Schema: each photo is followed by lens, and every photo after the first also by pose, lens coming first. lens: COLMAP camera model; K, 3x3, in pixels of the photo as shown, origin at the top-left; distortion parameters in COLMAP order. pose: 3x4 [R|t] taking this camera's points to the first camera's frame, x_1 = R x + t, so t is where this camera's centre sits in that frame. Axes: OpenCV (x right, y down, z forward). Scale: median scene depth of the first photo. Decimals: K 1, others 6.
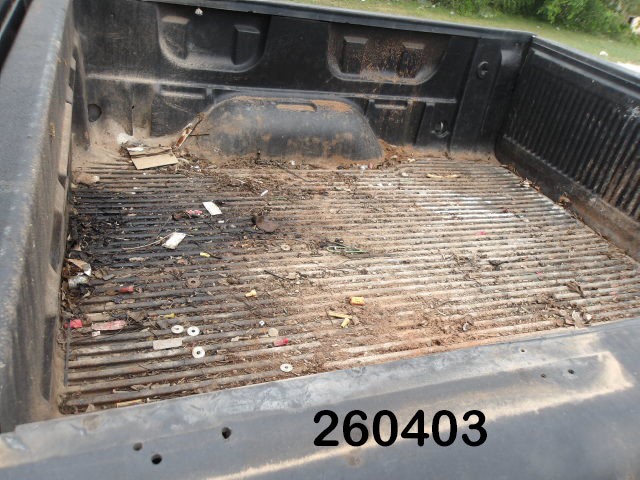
lens RADIAL K [[526.2, 0, 320.0], [0, 526.2, 240.0], [0, 0, 1]] dist [0.002936, -0.003300]
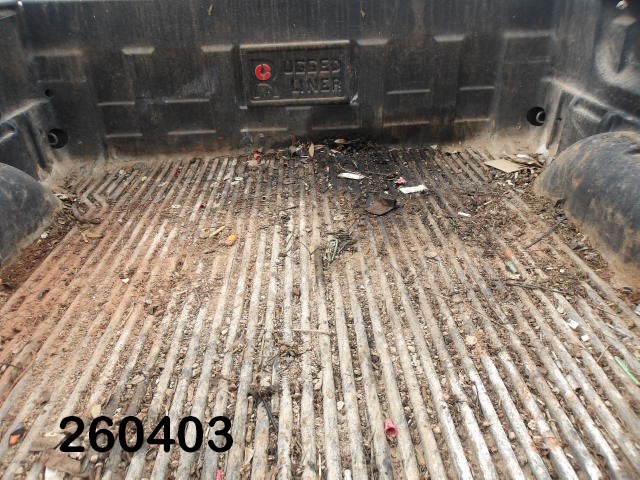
lens RADIAL K [[526.2, 0, 320.0], [0, 526.2, 240.0], [0, 0, 1]] dist [0.002936, -0.003300]
pose [[-0.297967, 0.287434, -0.910273, 0.659398], [-0.524321, 0.747579, 0.407691, -0.262339], [0.797686, 0.598754, -0.072046, 0.905650]]
